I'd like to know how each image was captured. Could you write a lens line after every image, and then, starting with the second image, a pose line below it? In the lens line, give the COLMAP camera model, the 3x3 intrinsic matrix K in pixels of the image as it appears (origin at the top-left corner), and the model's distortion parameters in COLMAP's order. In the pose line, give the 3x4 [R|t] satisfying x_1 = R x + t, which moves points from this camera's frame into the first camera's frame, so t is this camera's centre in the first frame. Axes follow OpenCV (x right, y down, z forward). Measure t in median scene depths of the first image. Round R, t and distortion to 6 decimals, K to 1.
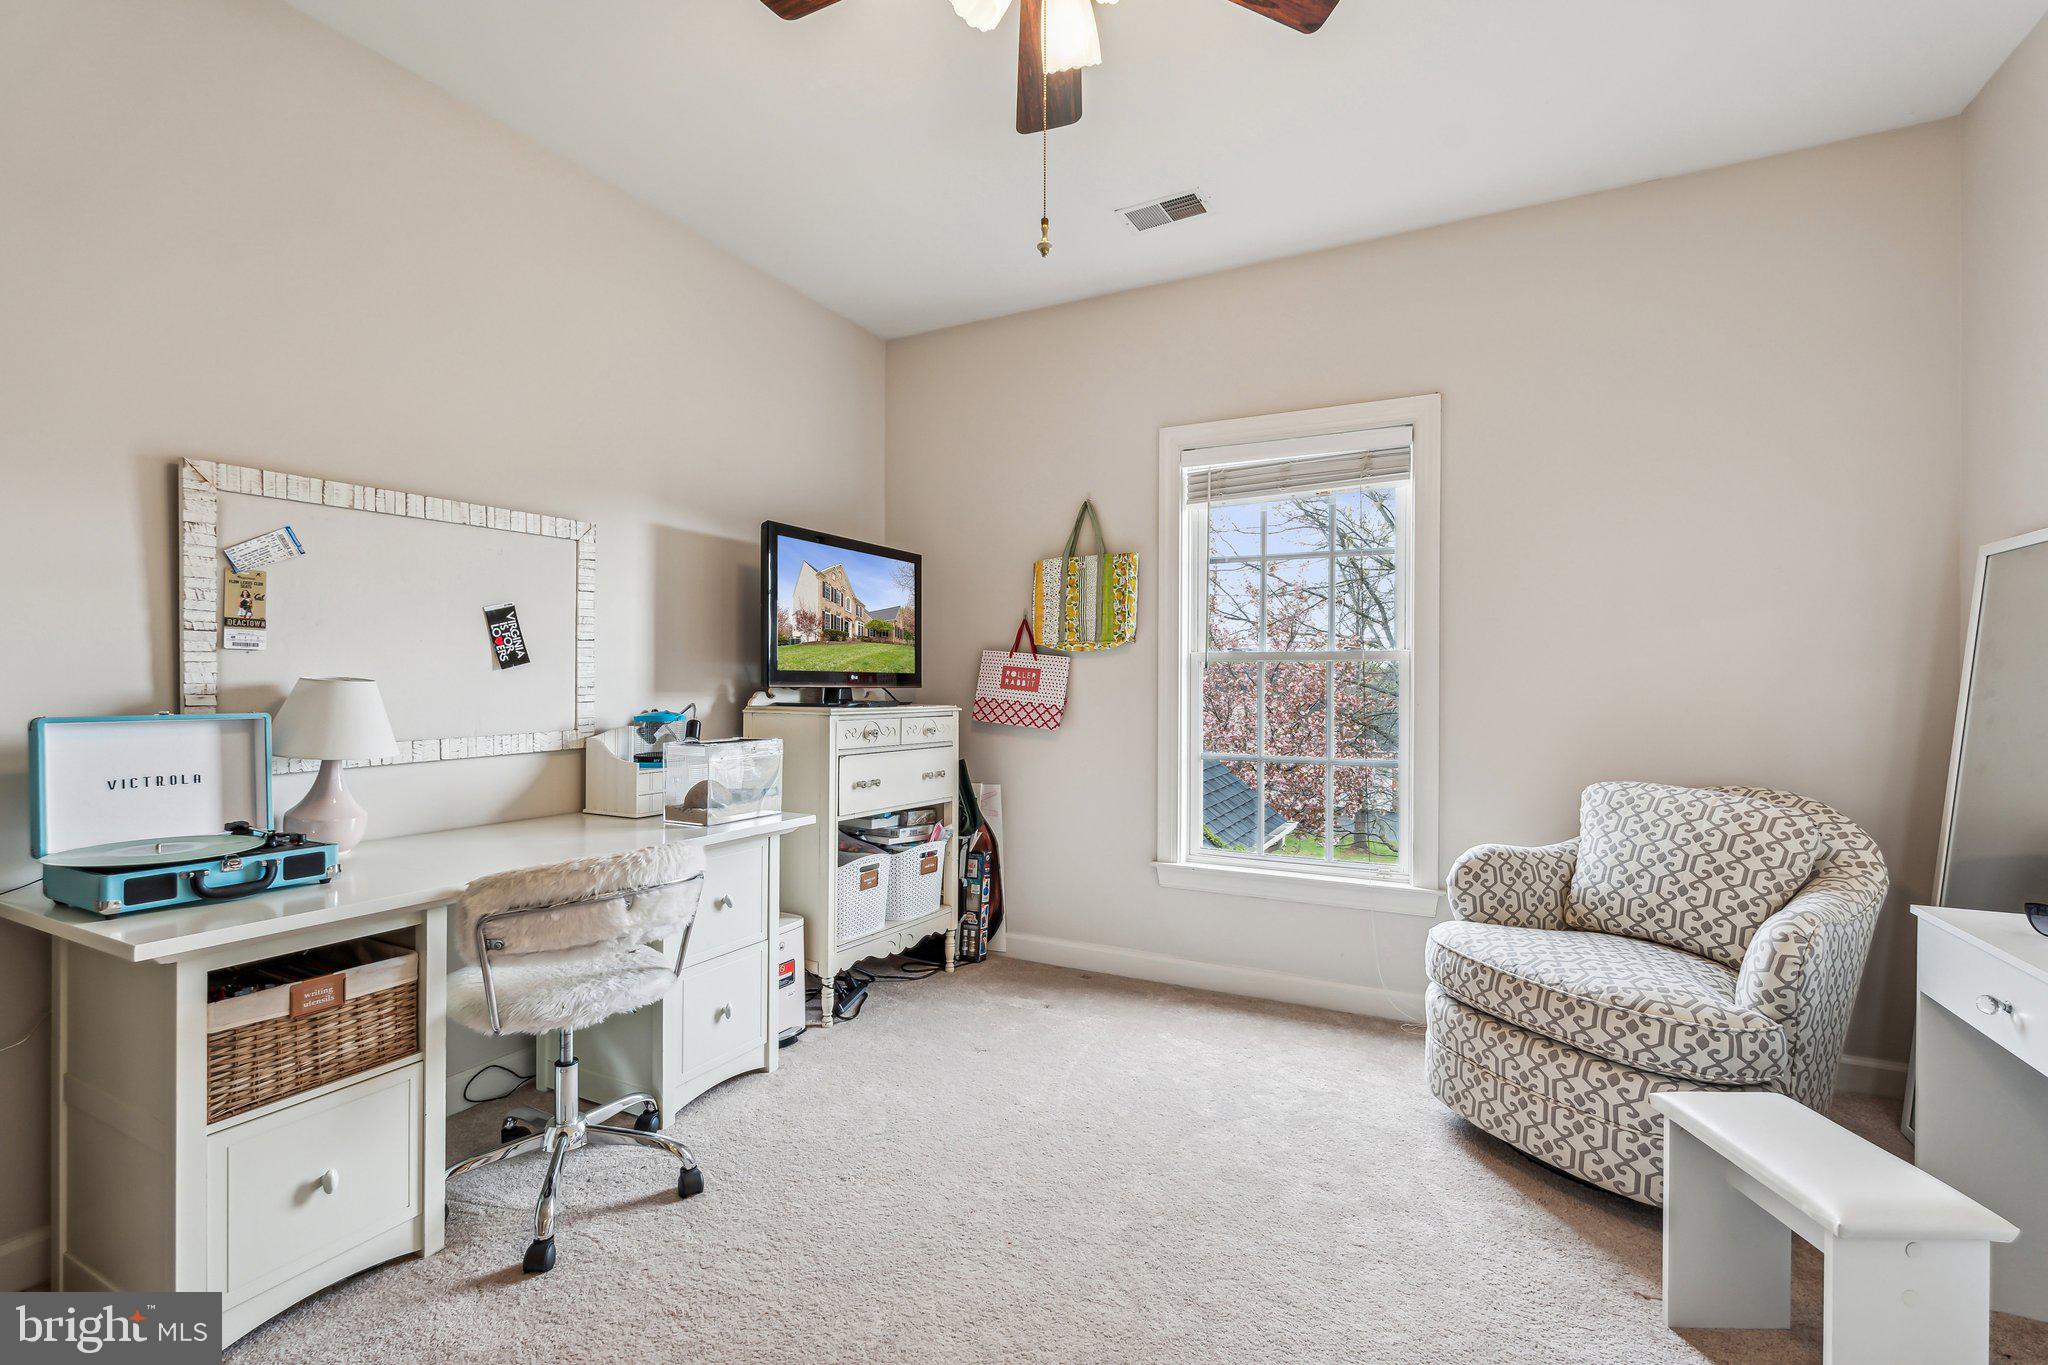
lens RADIAL K [[910.6, 0, 1030.8], [0, 910.6, 687.8], [0, 0, 1]] dist [-0.002016, 0.000192]
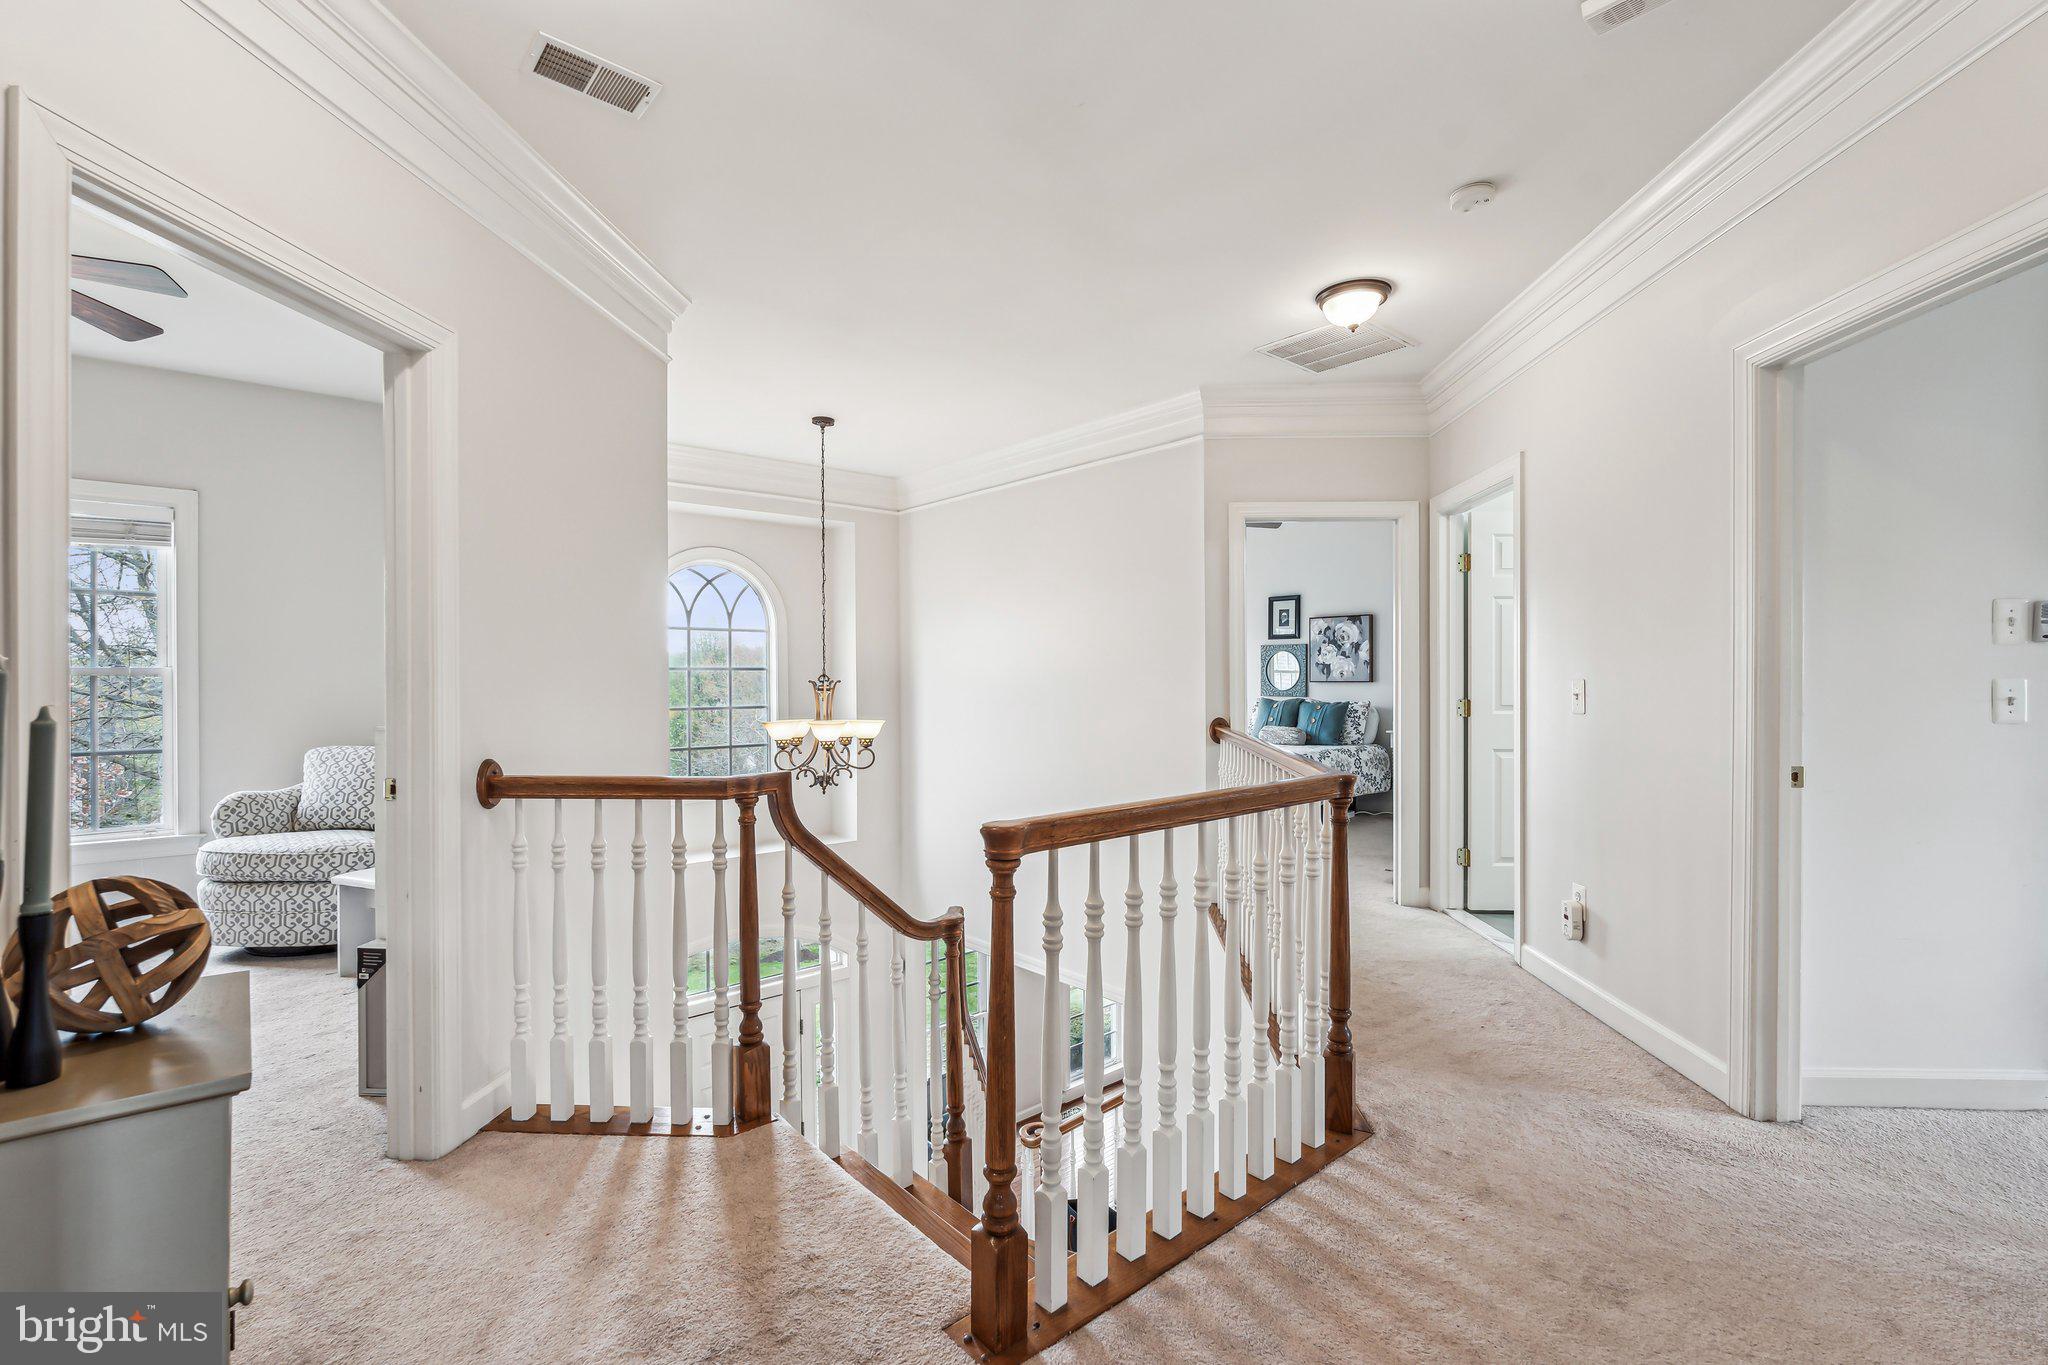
lens RADIAL K [[910.6, 0, 1026.8], [0, 910.6, 678.8], [0, 0, 1]] dist [-0.002016, 0.000192]
pose [[0.370548, -0.005799, 0.928795, -0.528977], [0.007260, 0.999968, 0.003347, -0.026546], [-0.928785, 0.005503, 0.370578, -0.990158]]
